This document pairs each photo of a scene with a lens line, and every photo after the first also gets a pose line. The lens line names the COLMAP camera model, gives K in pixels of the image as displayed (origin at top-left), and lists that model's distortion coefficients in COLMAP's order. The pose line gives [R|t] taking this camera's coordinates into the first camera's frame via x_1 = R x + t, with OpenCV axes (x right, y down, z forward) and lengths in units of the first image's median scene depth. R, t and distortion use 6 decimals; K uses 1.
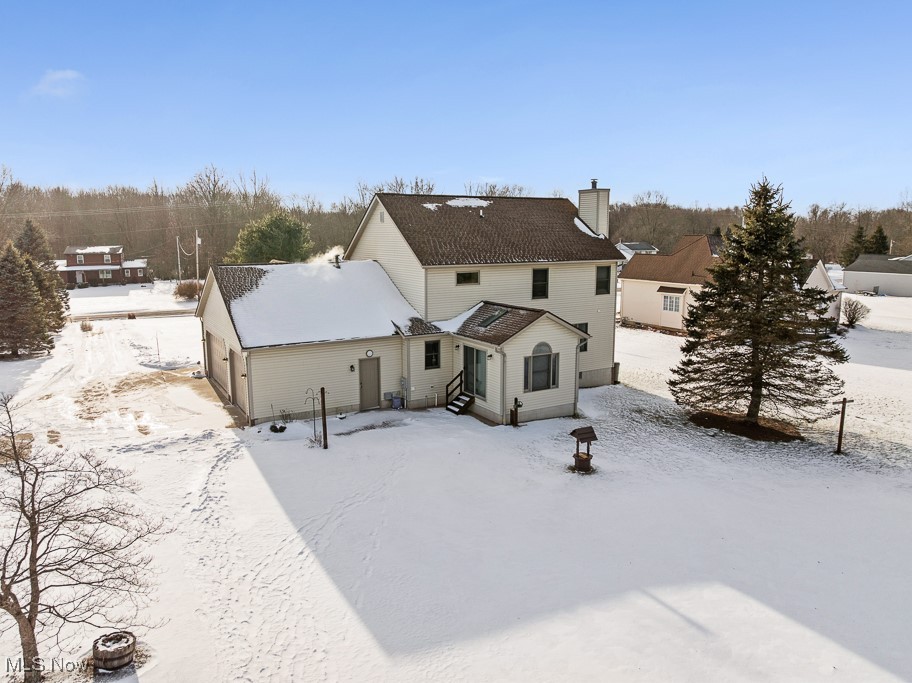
lens RADIAL K [[635.6, 0, 450.9], [0, 635.6, 341.3], [0, 0, 1]] dist [-0.024015, -0.002456]
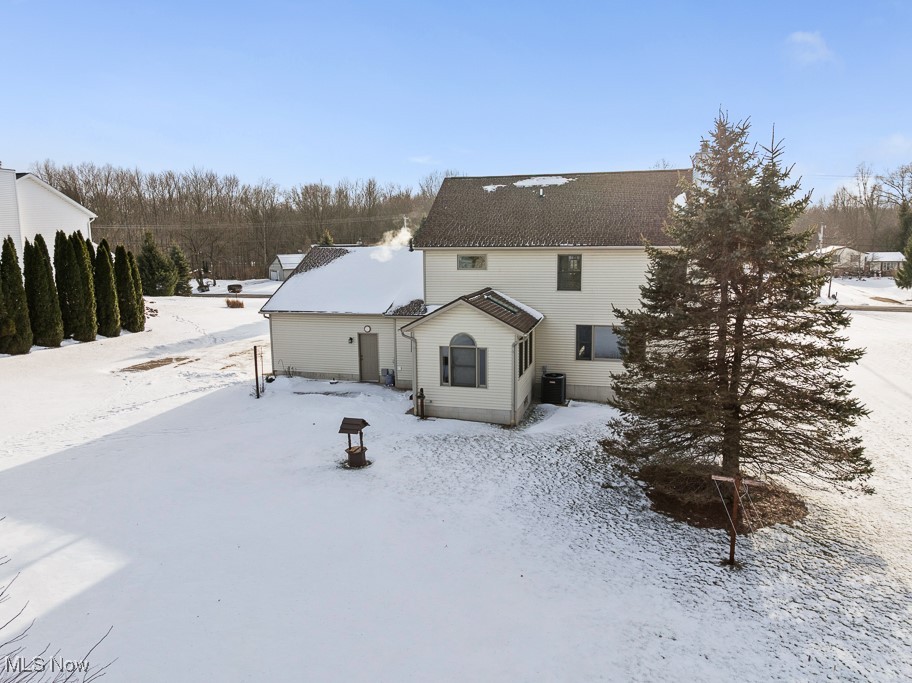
lens RADIAL K [[635.6, 0, 450.9], [0, 635.6, 341.3], [0, 0, 1]] dist [-0.024015, -0.002456]
pose [[0.707762, 0.111952, -0.697524, 0.717528], [-0.111776, 0.992673, 0.045906, -0.024761], [0.697552, 0.045476, 0.715089, 0.334415]]
